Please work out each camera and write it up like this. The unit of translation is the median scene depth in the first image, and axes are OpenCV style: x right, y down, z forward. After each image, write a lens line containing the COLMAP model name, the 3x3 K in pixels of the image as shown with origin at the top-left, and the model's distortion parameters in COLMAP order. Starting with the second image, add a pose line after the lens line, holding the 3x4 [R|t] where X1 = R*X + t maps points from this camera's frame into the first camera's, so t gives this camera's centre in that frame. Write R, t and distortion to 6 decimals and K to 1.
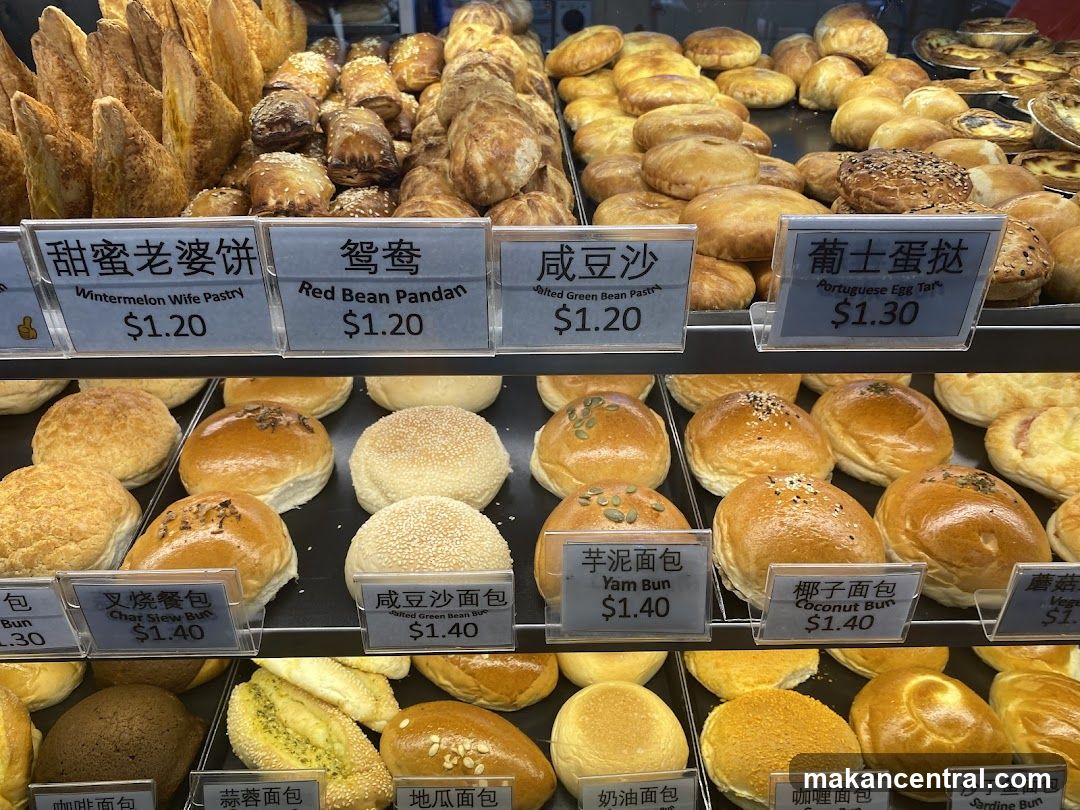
lens RADIAL K [[766.8, 0, 540.0], [0, 766.8, 405.0], [0, 0, 1]] dist [0.052278, -0.081082]
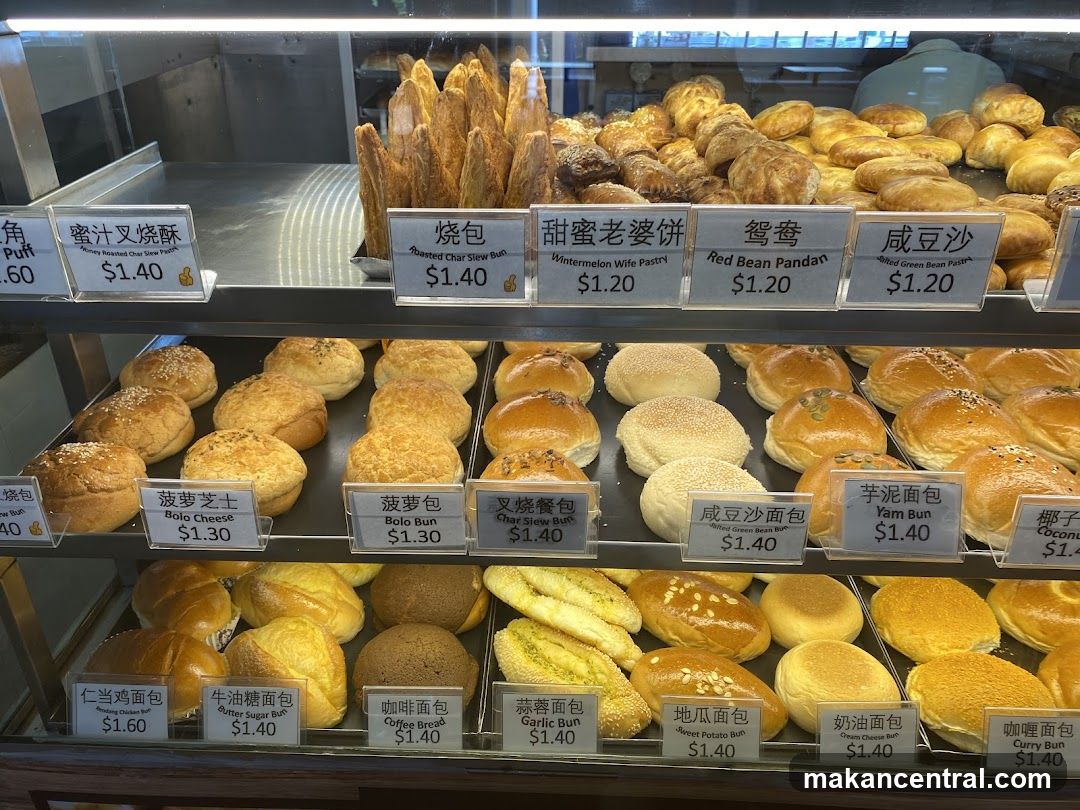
lens RADIAL K [[769.6, 0, 535.4], [0, 769.6, 426.4], [0, 0, 1]] dist [0.003016, -0.004208]
pose [[0.997775, 0.025455, -0.061618, -0.368039], [-0.030533, 0.996087, -0.082931, 0.197298], [0.059266, 0.084628, 0.994648, -0.272061]]
